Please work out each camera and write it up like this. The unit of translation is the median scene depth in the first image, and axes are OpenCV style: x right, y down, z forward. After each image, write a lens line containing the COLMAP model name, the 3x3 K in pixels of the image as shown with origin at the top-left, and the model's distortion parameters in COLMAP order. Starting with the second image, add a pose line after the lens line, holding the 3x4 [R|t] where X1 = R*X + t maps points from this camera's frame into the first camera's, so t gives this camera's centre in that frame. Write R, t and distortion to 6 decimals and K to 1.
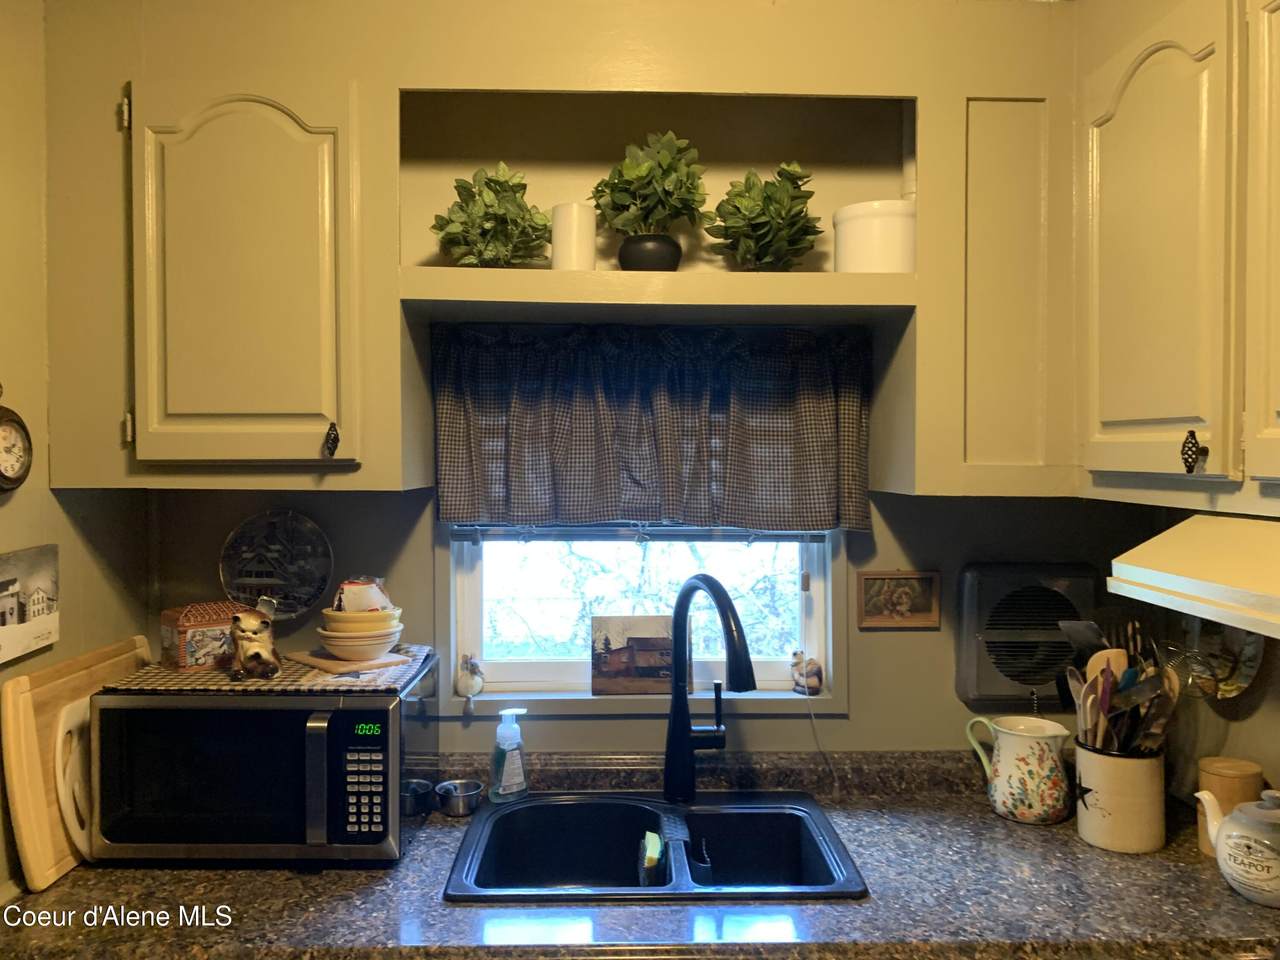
lens RADIAL K [[967.0, 0, 640.0], [0, 967.0, 480.0], [0, 0, 1]] dist [0.076998, -0.089375]
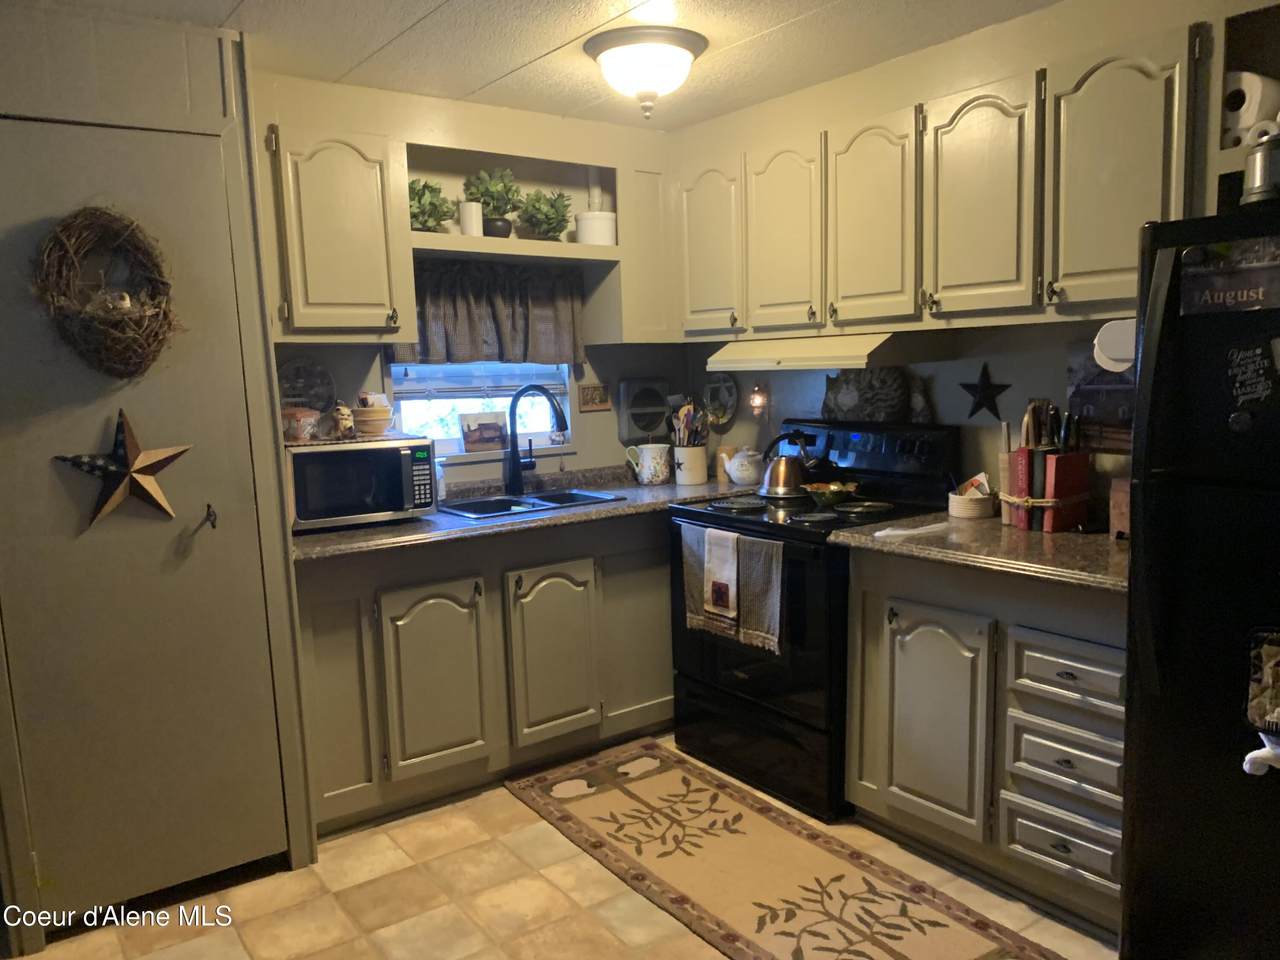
lens RADIAL K [[967.0, 0, 640.0], [0, 967.0, 480.0], [0, 0, 1]] dist [0.076998, -0.089375]
pose [[0.820614, -0.092112, 0.564011, -0.965455], [0.041208, 0.993893, 0.102363, 0.100572], [-0.569995, -0.060759, 0.819398, -0.897165]]
